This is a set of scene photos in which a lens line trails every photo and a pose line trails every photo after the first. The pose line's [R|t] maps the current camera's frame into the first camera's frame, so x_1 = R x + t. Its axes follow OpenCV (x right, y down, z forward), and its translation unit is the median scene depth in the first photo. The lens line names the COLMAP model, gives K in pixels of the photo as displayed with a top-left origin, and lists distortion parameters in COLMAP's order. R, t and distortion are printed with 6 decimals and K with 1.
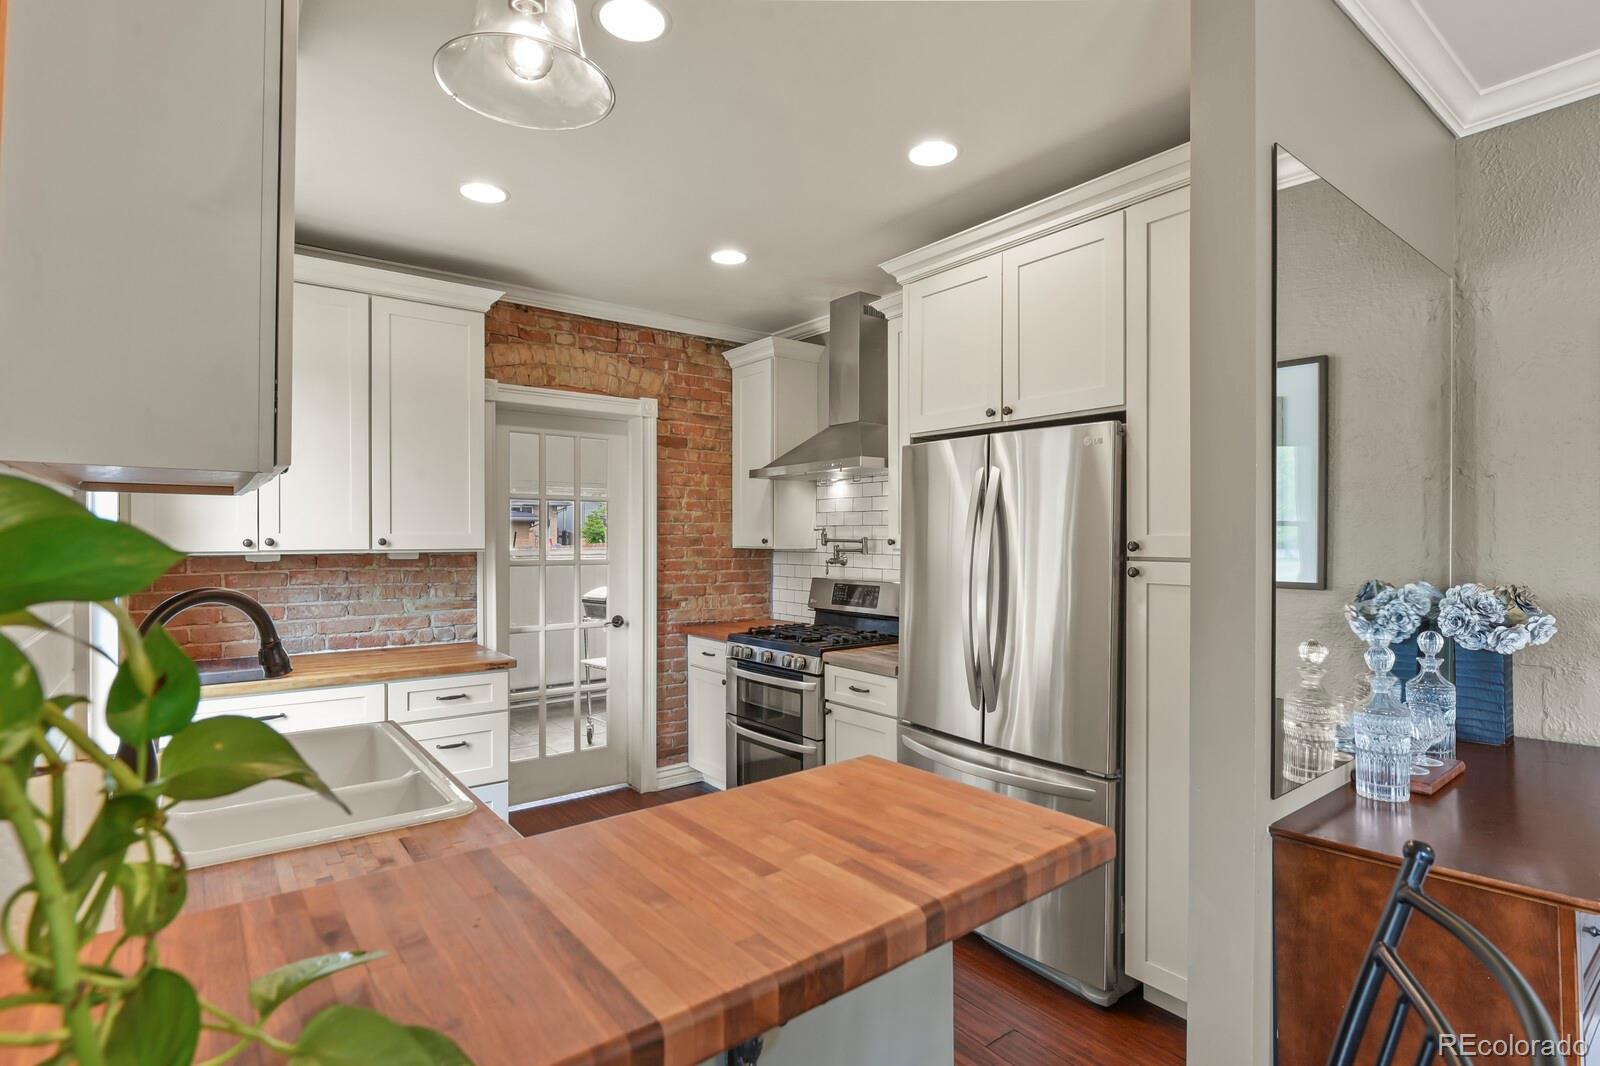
lens RADIAL K [[791.3, 0, 805.7], [0, 791.3, 540.0], [0, 0, 1]] dist [-0.002292, -0.007758]
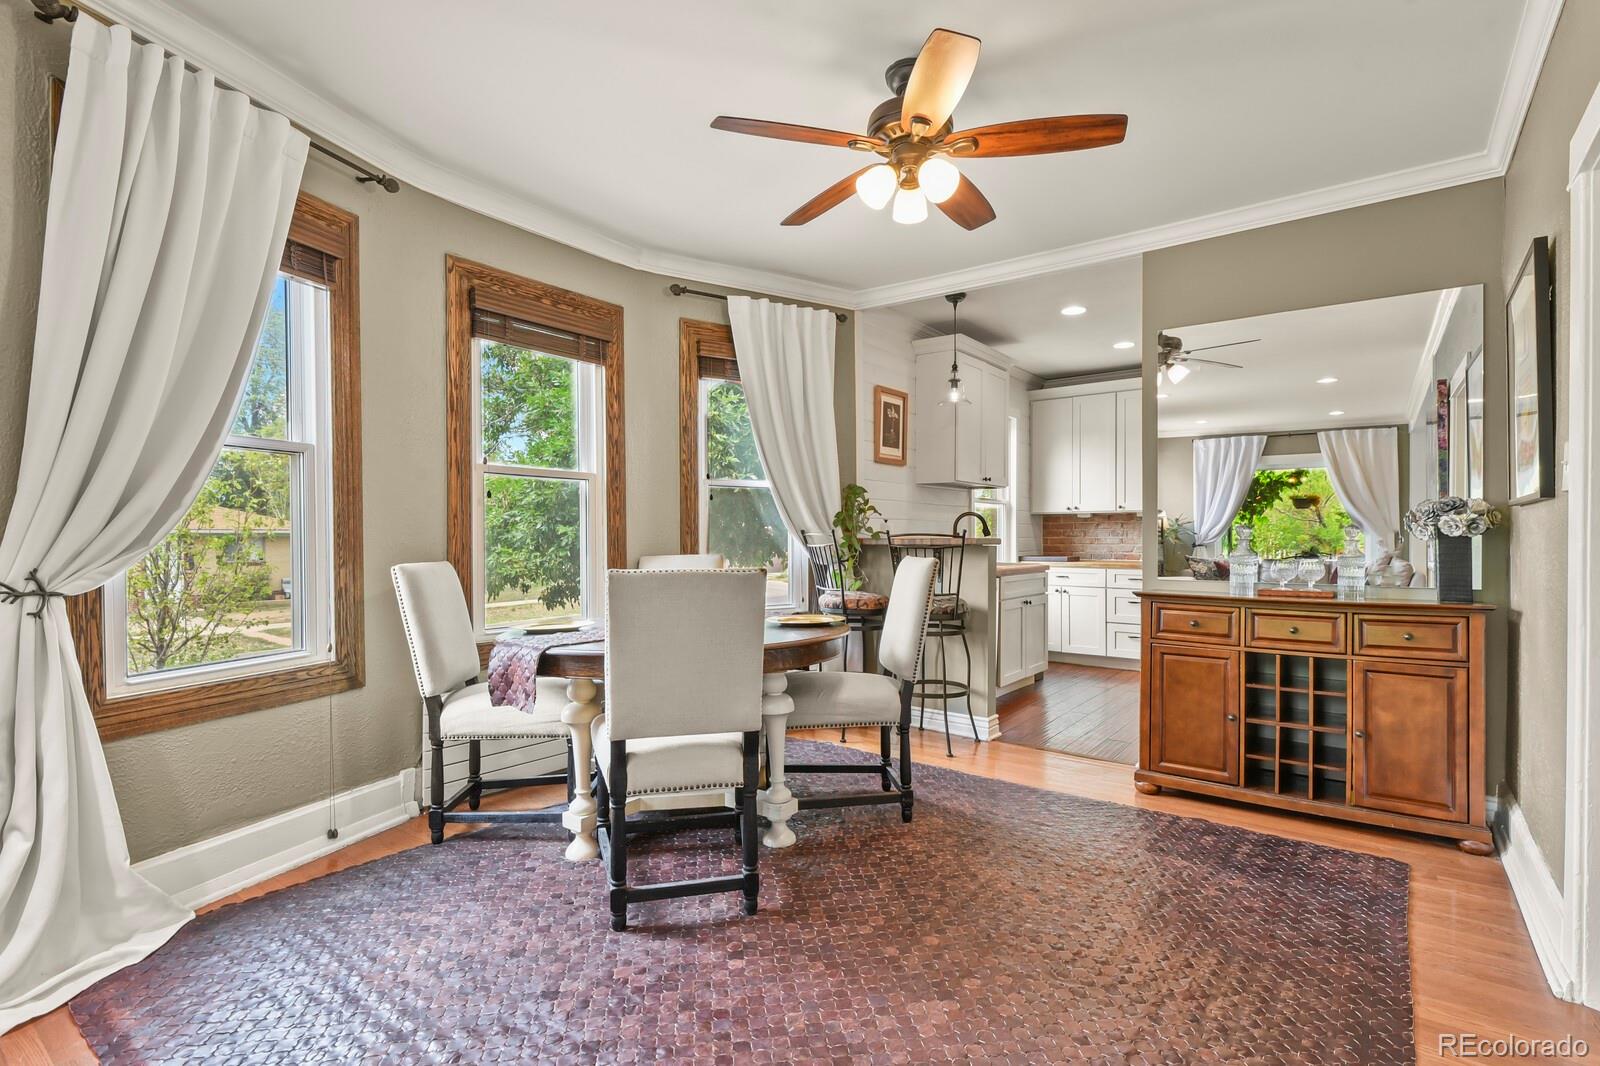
lens RADIAL K [[772.3, 0, 804.6], [0, 772.3, 539.0], [0, 0, 1]] dist [0.000056, 0.000036]
pose [[0.259534, 0.002972, -0.965729, 1.000553], [-0.003742, 0.999991, 0.002072, 0.070255], [0.965727, 0.003077, 0.259543, -0.288768]]
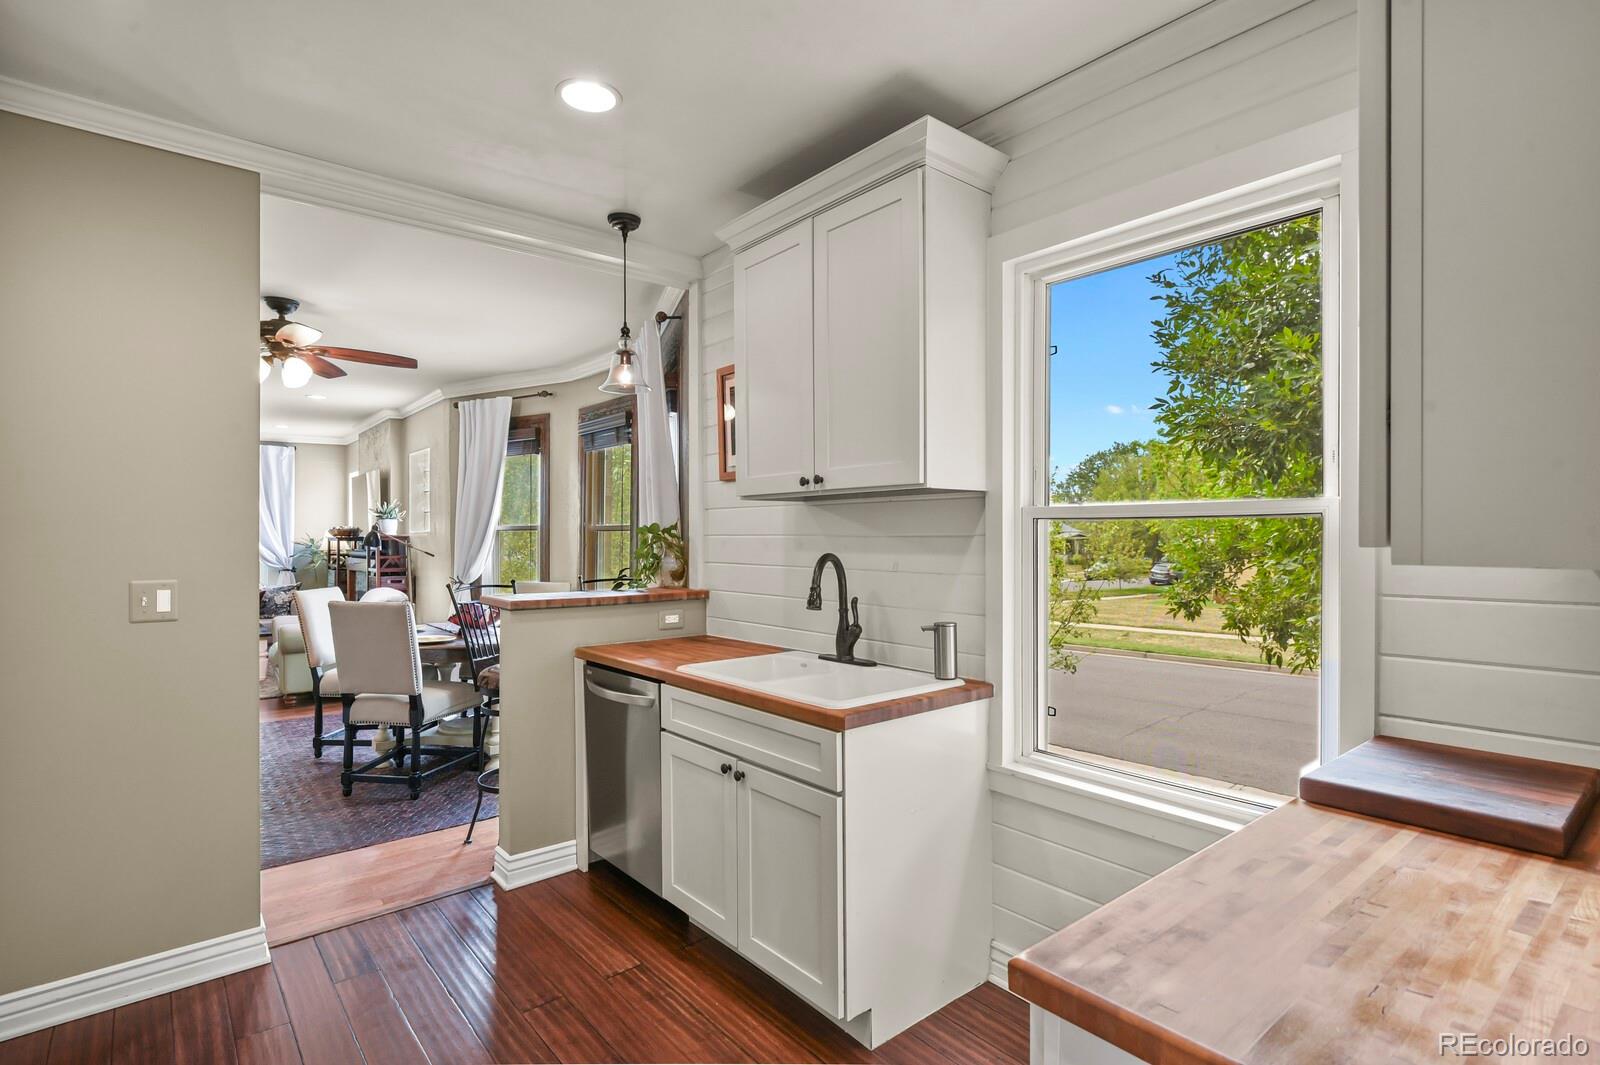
lens RADIAL K [[789.0, 0, 801.3], [0, 789.0, 538.9], [0, 0, 1]] dist [-0.011011, -0.000996]
pose [[-0.999423, -0.000532, -0.033963, -0.229979], [-0.000743, 0.999980, 0.006204, 0.006549], [0.033959, 0.006226, -0.999404, 1.017891]]
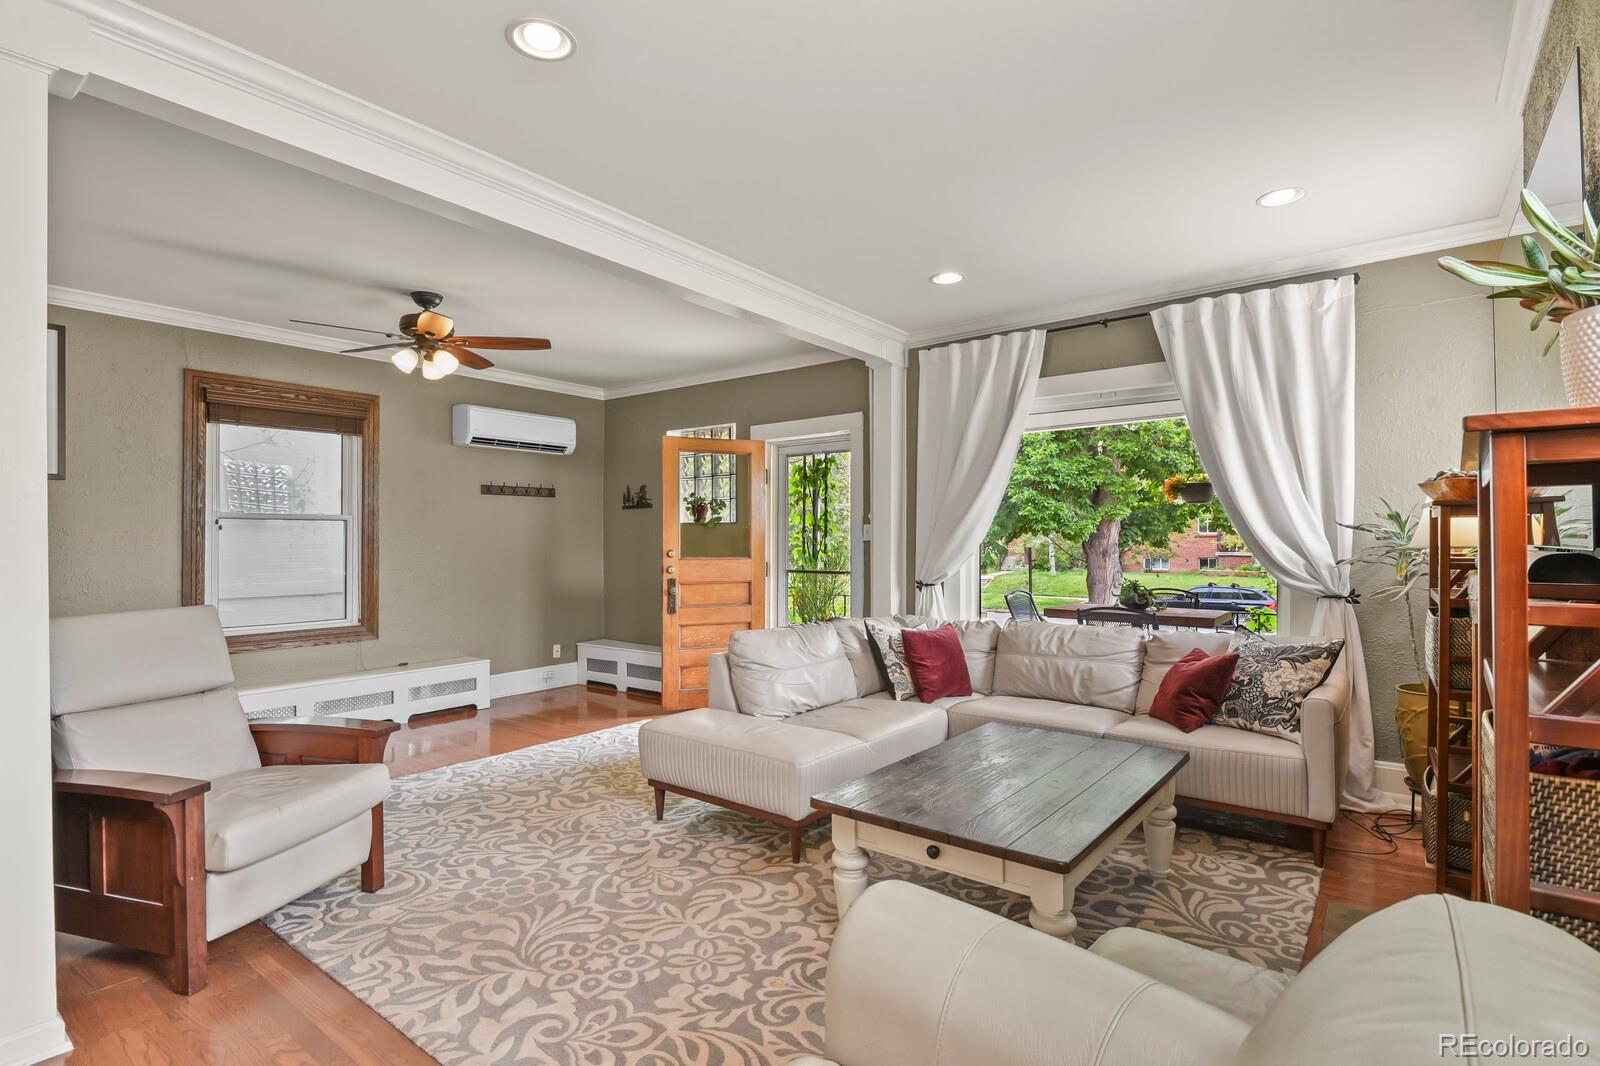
lens RADIAL K [[775.7, 0, 801.6], [0, 775.7, 538.6], [0, 0, 1]] dist [-0.004443, -0.007768]
pose [[-0.251590, -0.001840, 0.967832, 0.529573], [0.009416, 0.999946, 0.004349, 0.038489], [-0.967788, 0.010207, -0.251559, -0.584825]]
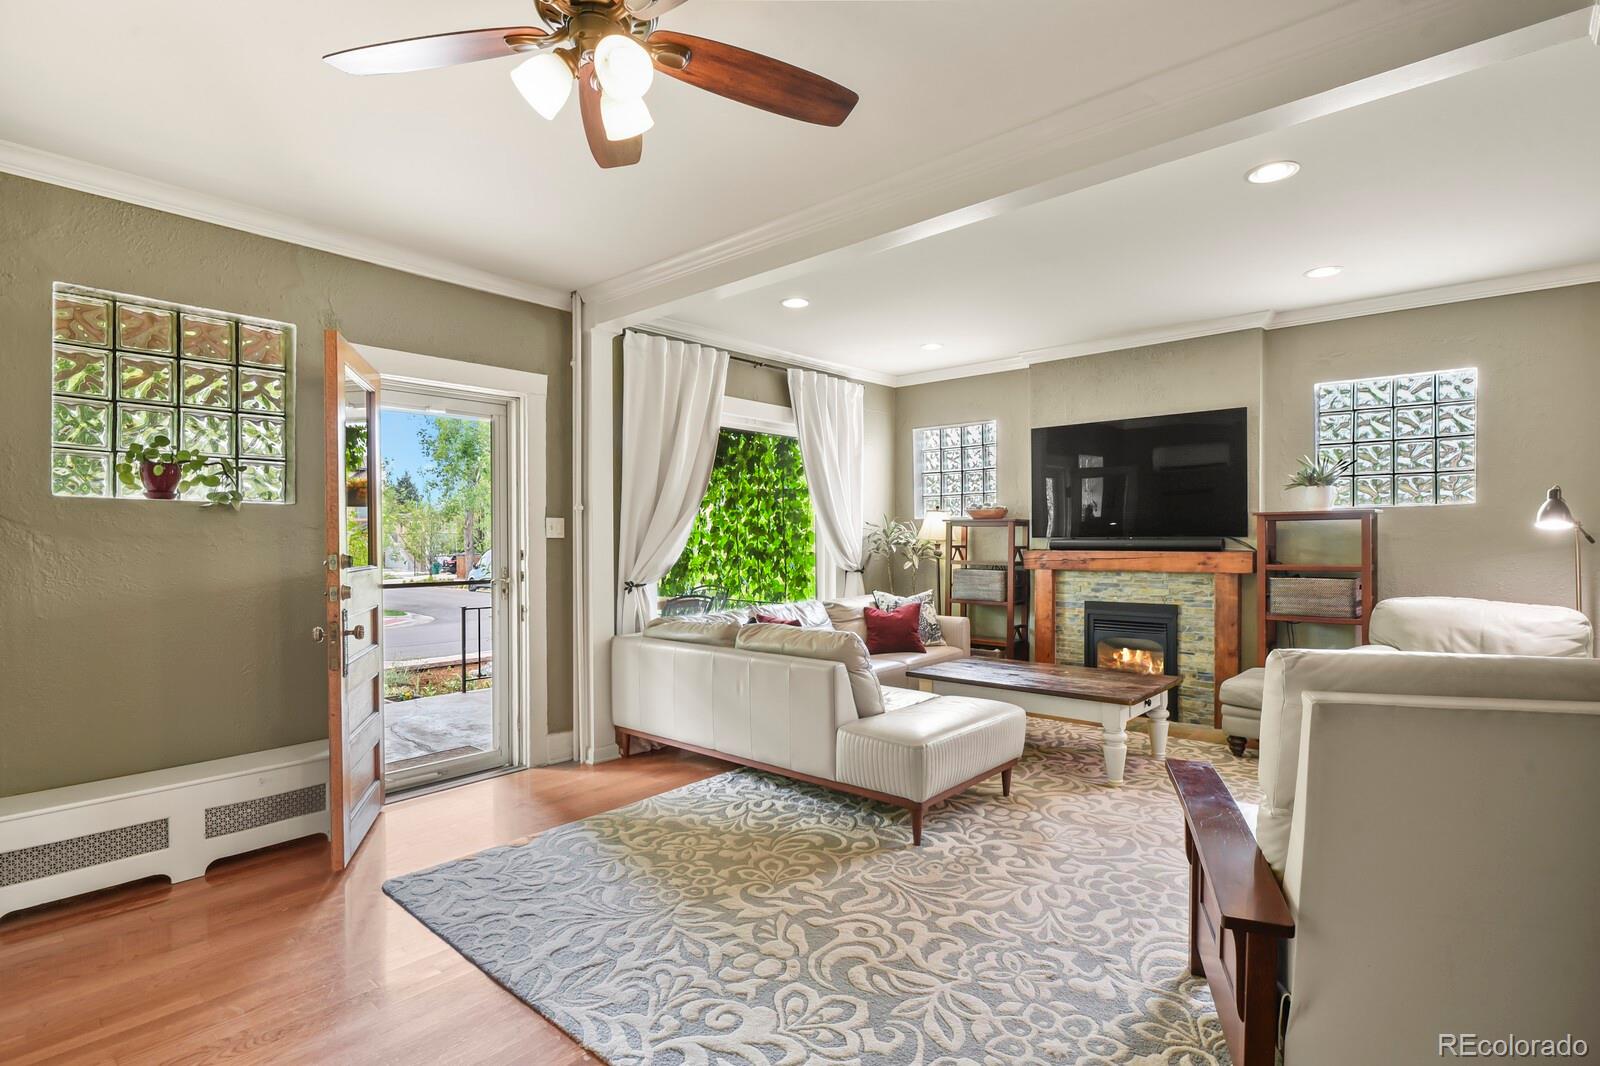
lens RADIAL K [[775.7, 0, 801.6], [0, 775.7, 538.6], [0, 0, 1]] dist [-0.004443, -0.007768]
pose [[-0.981682, 0.000168, -0.190526, 1.659617], [-0.000968, 0.999982, 0.005872, 0.043409], [0.190524, 0.005949, -0.981665, 0.086122]]
